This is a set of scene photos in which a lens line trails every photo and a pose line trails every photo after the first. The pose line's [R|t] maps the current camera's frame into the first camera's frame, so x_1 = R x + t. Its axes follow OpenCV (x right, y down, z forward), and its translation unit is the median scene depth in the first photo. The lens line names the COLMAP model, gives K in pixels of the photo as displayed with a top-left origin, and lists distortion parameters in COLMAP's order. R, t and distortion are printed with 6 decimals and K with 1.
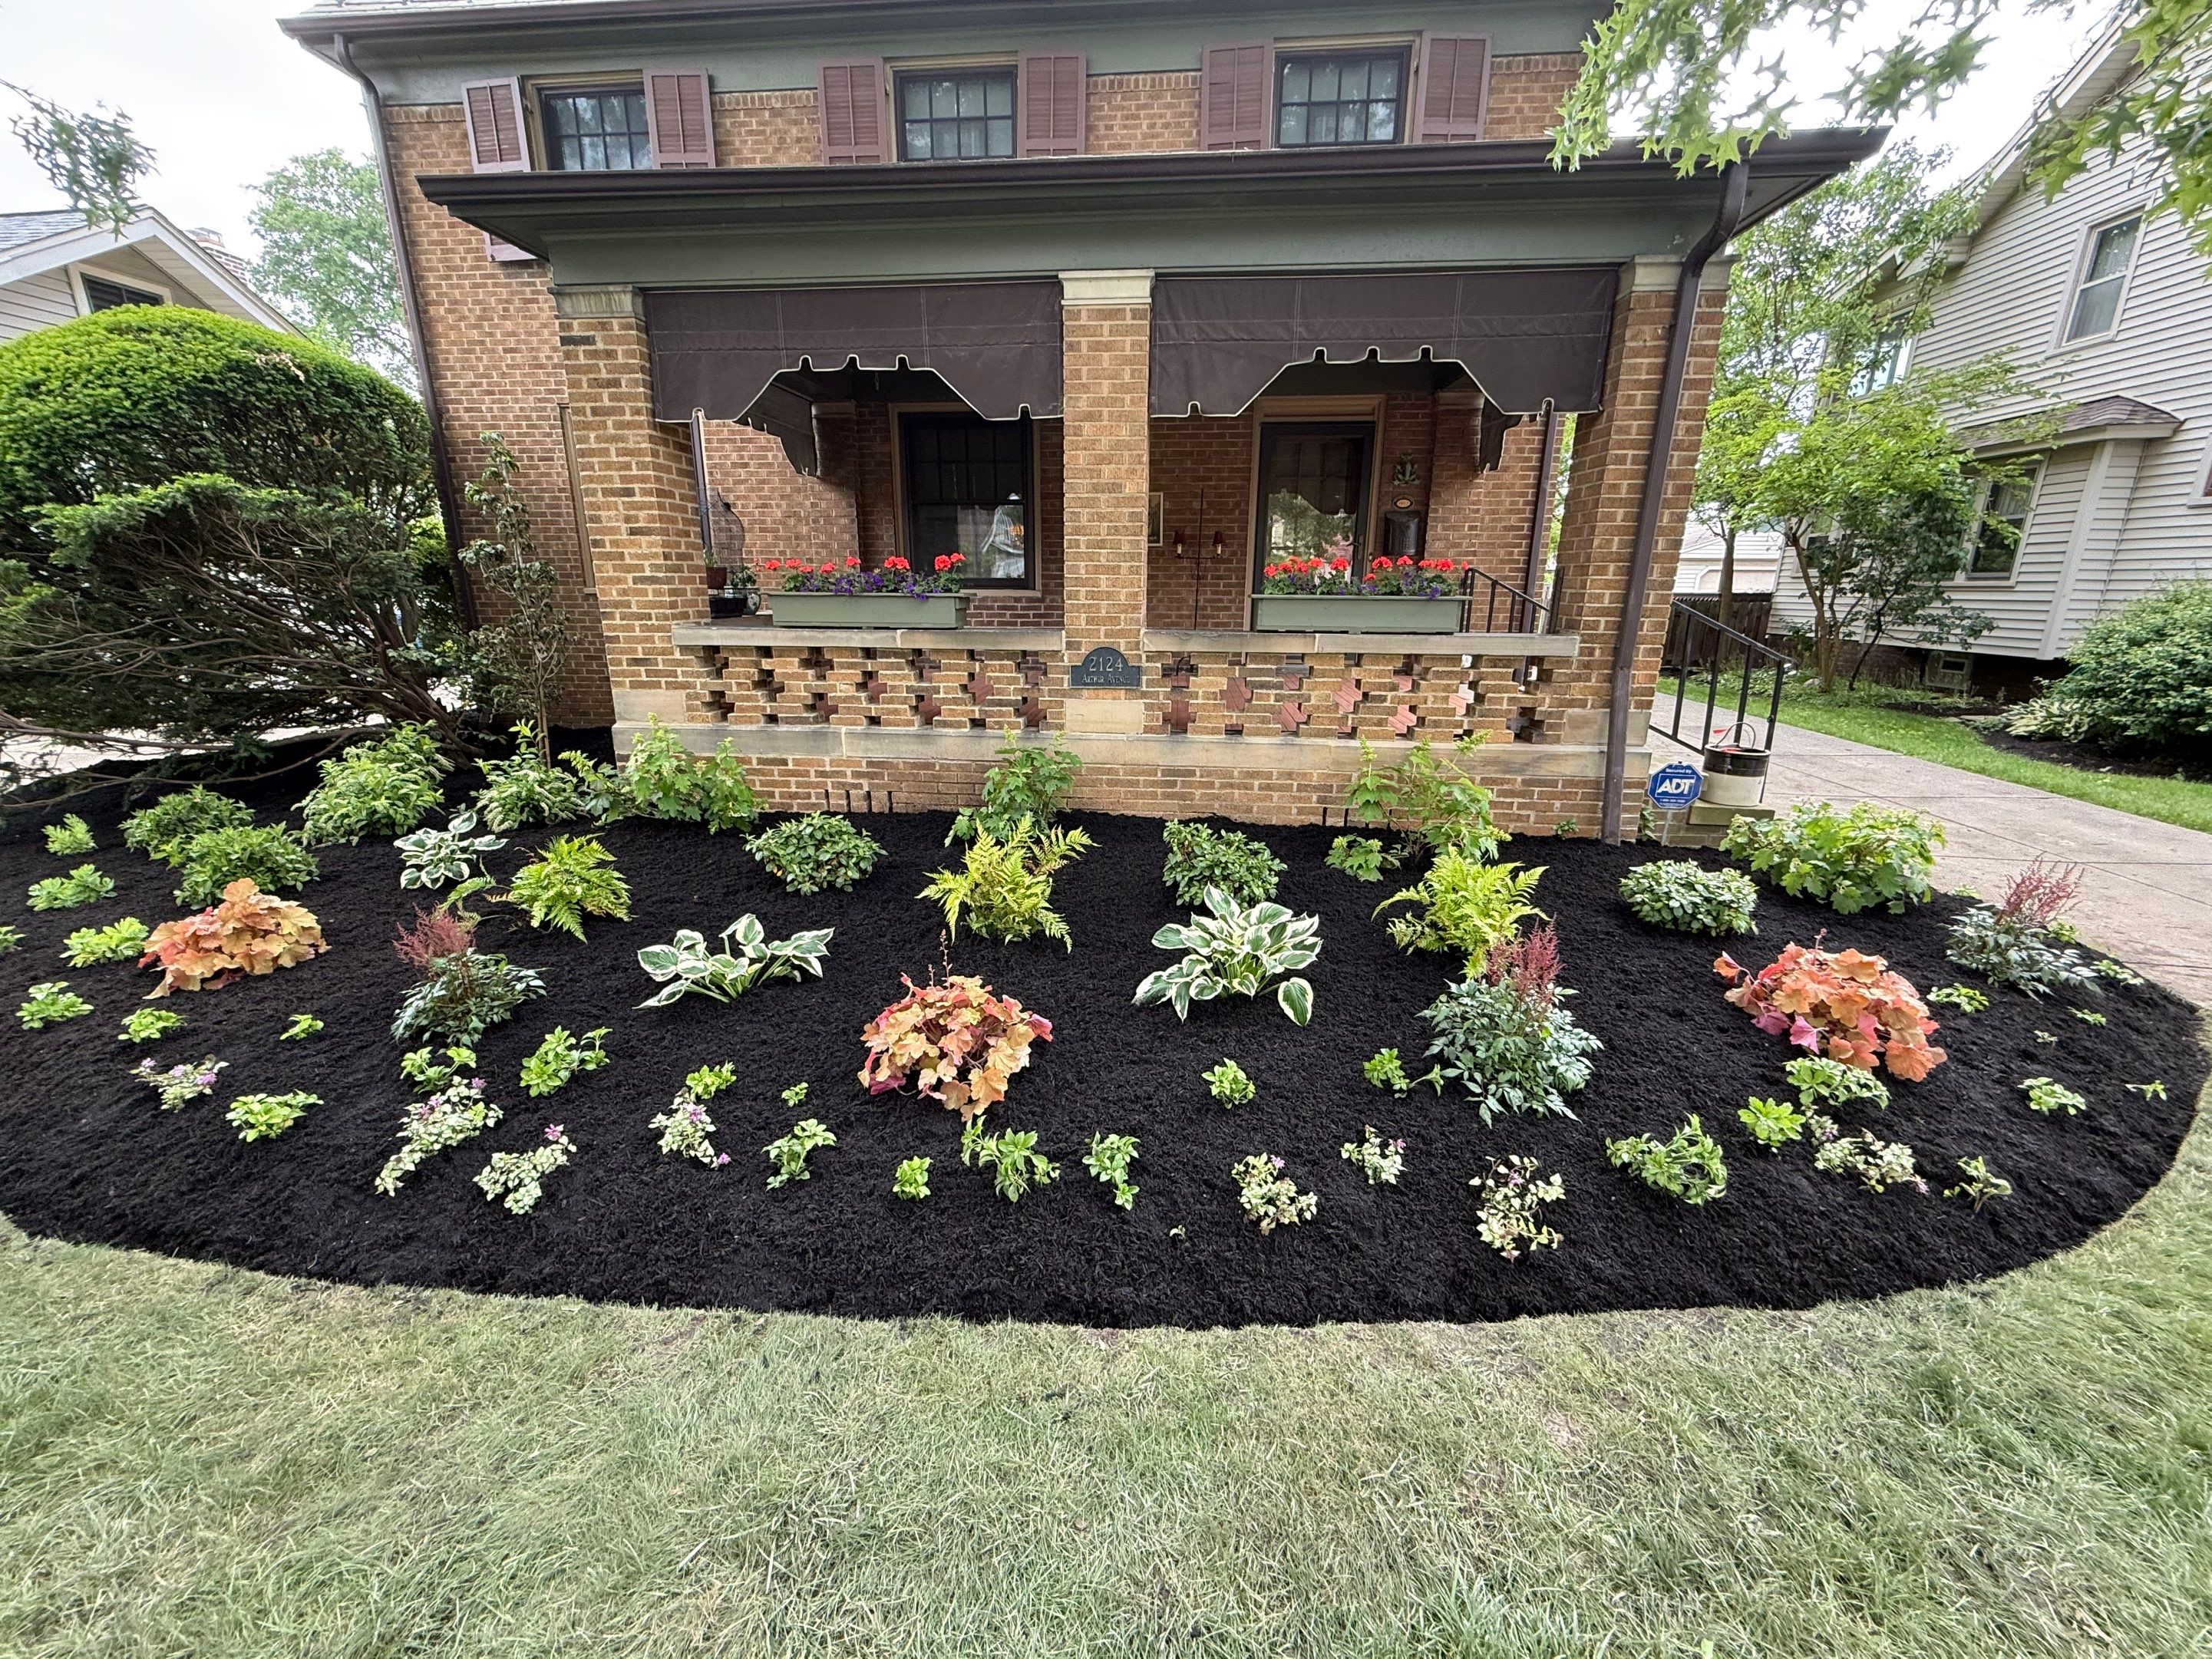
lens RADIAL K [[888.5, 0, 1112.9], [0, 888.5, 831.0], [0, 0, 1]] dist [0.002334, -0.001261]
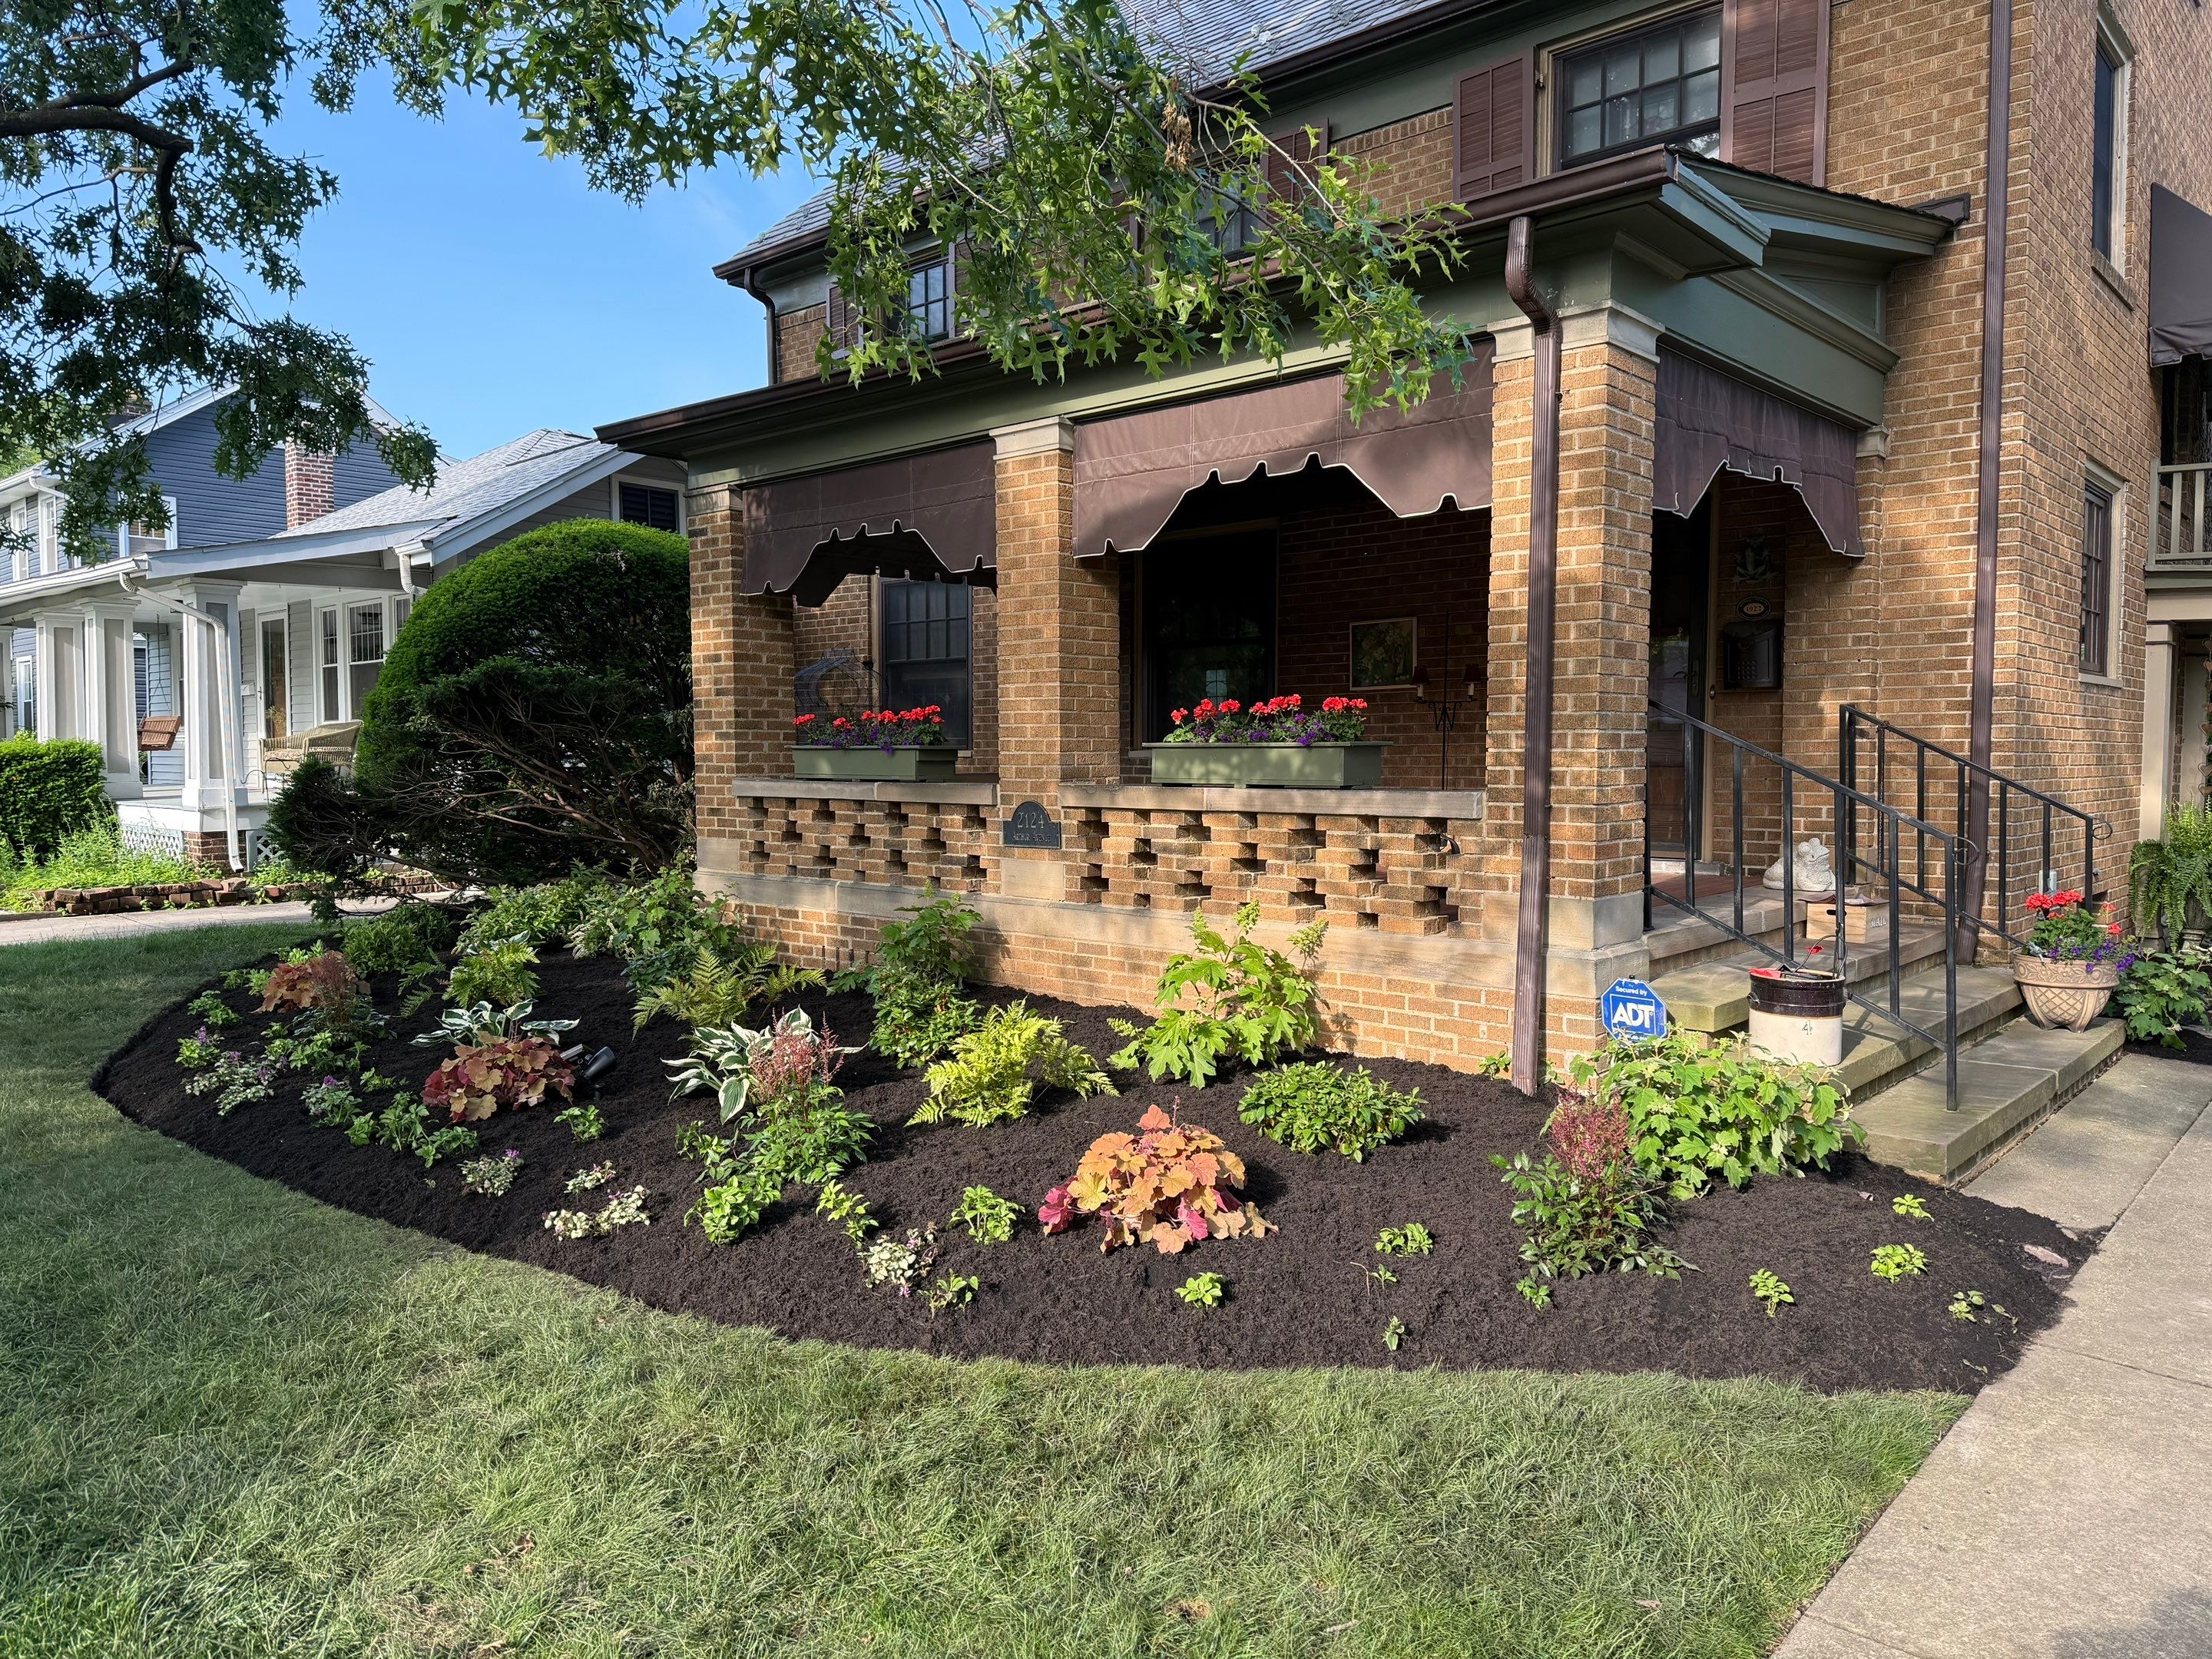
lens RADIAL K [[1535.1, 0, 1118.4], [0, 1535.1, 844.7], [0, 0, 1]] dist [0.044499, -0.051364]
pose [[0.806520, 0.029108, -0.590490, 0.962457], [-0.154322, 0.974525, -0.162742, 0.071862], [0.570710, 0.222381, 0.790466, -0.156916]]
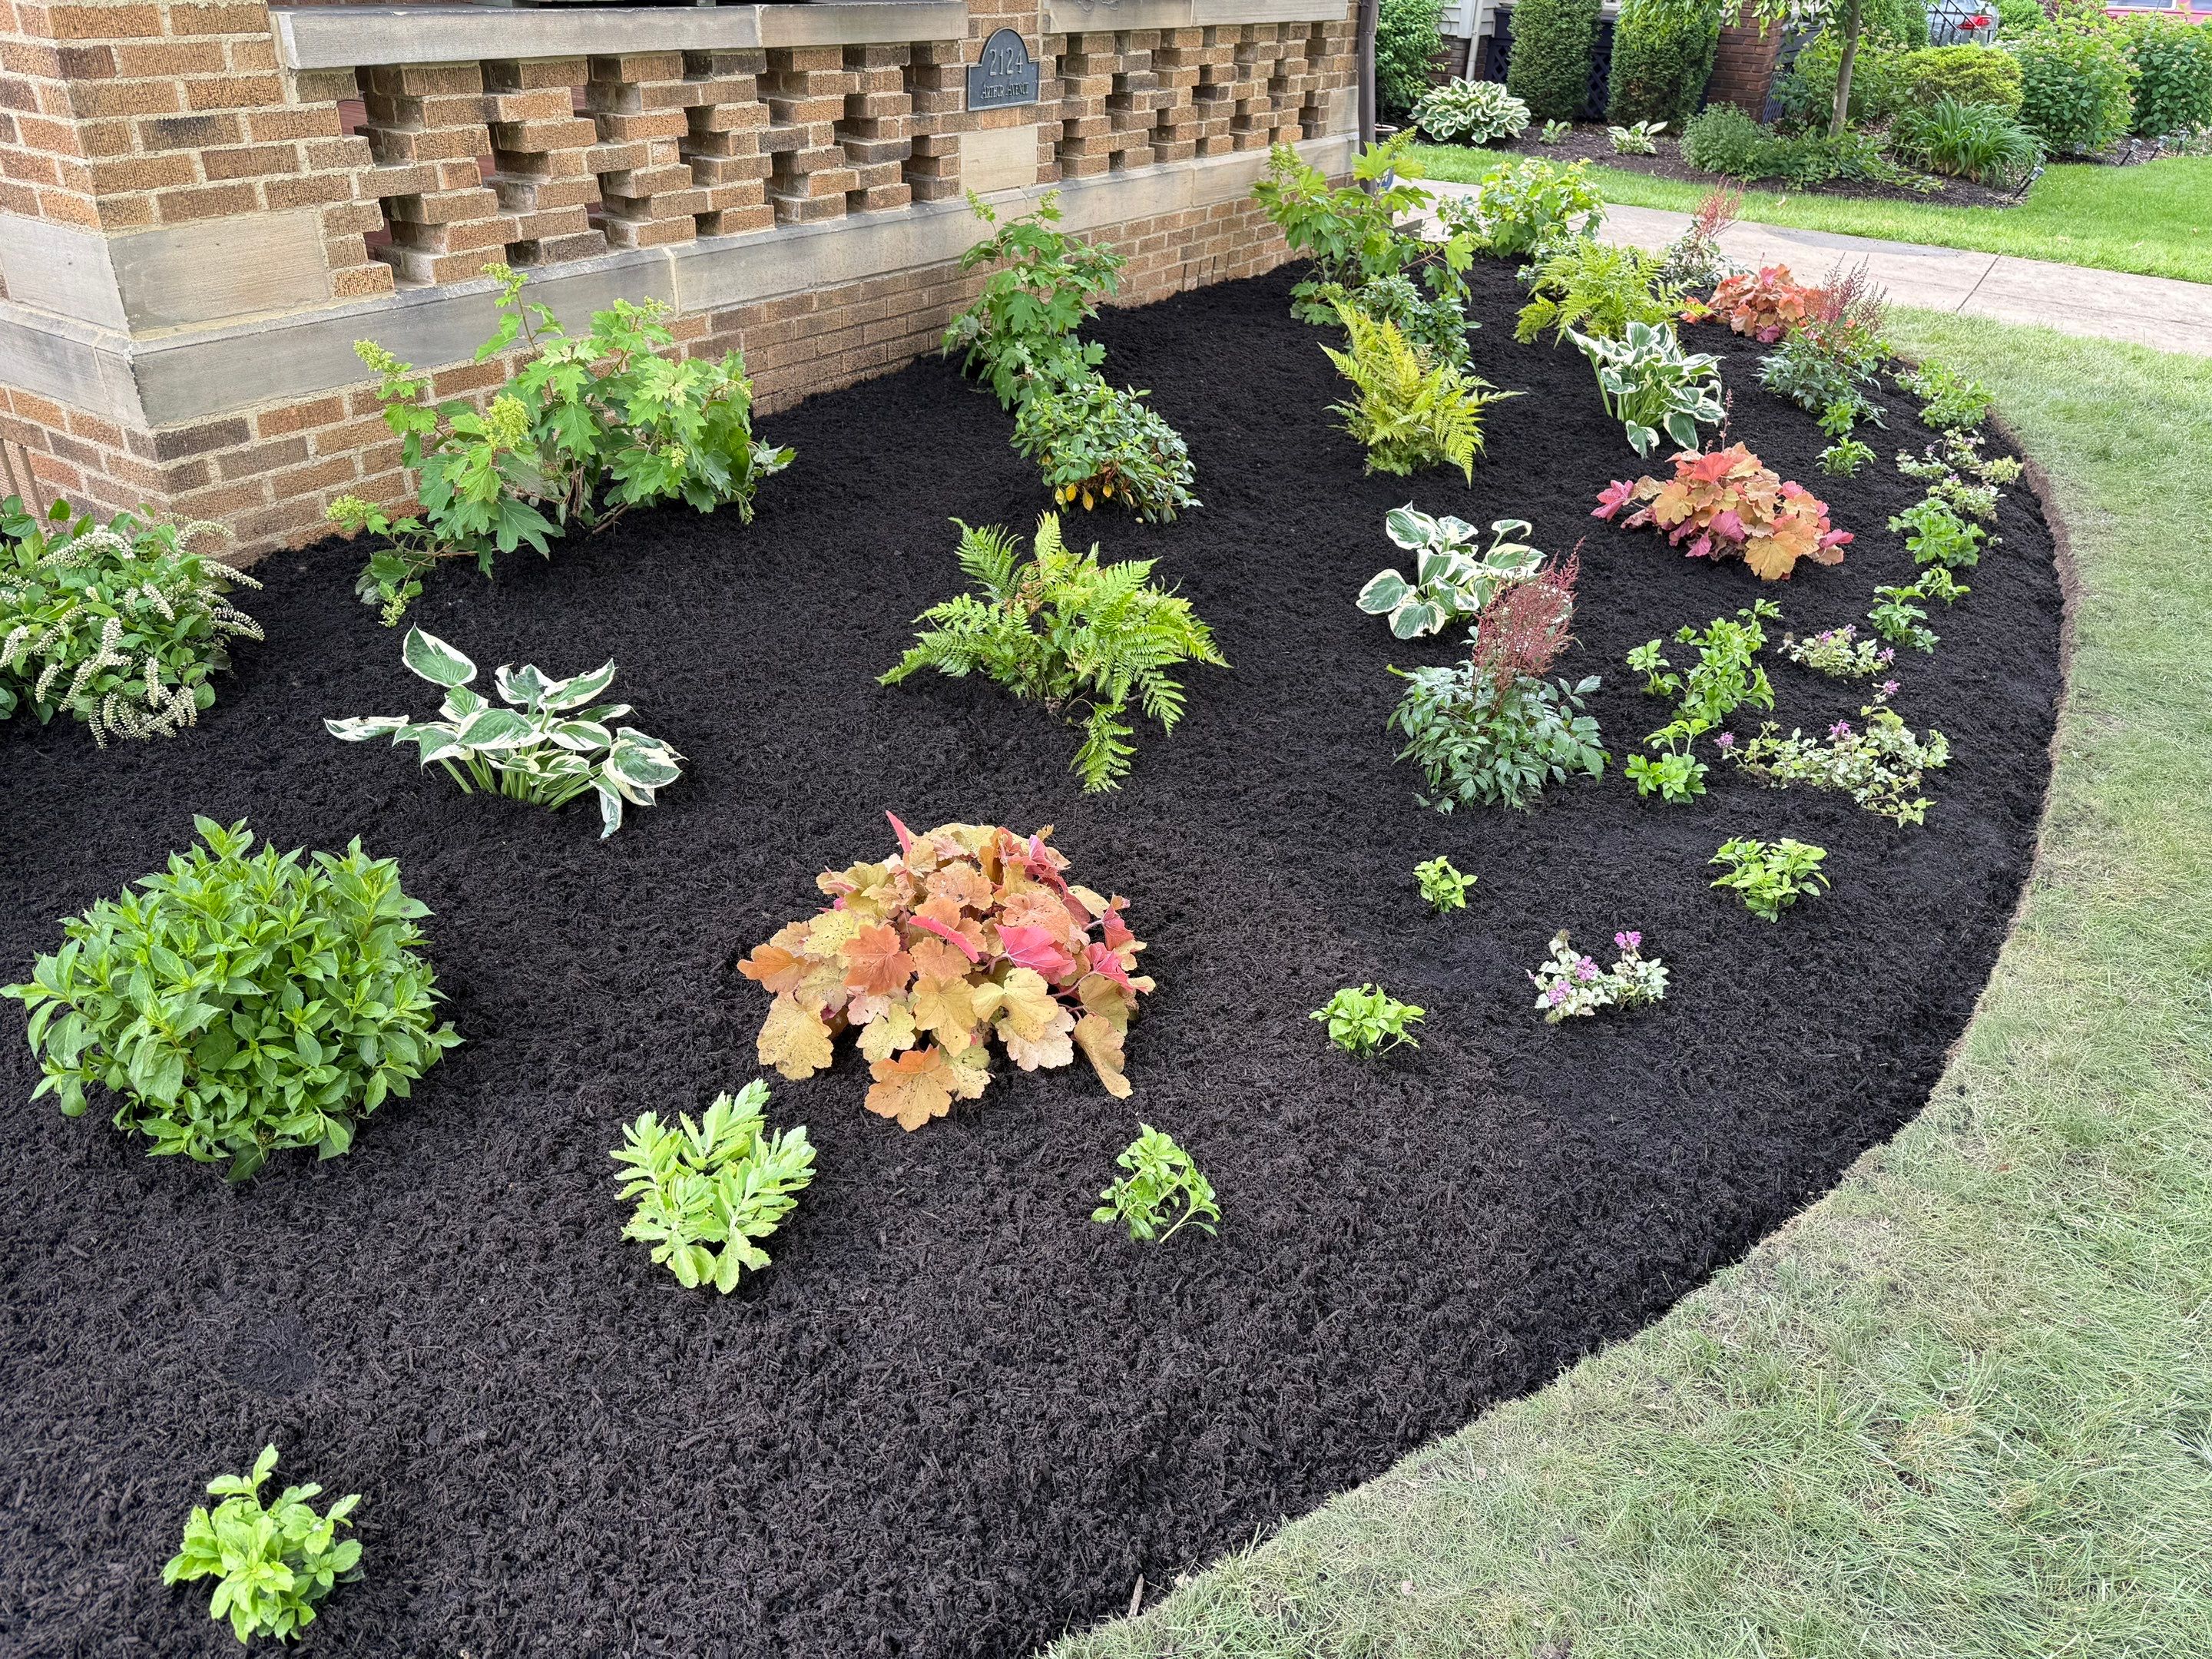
lens RADIAL K [[1535.1, 0, 1093.9], [0, 1535.1, 810.5], [0, 0, 1]] dist [0.044499, -0.051364]
pose [[0.459061, -0.425838, 0.779695, -0.981469], [0.244446, 0.904304, 0.349972, -0.083116], [-0.854113, 0.029935, 0.519225, 0.430664]]
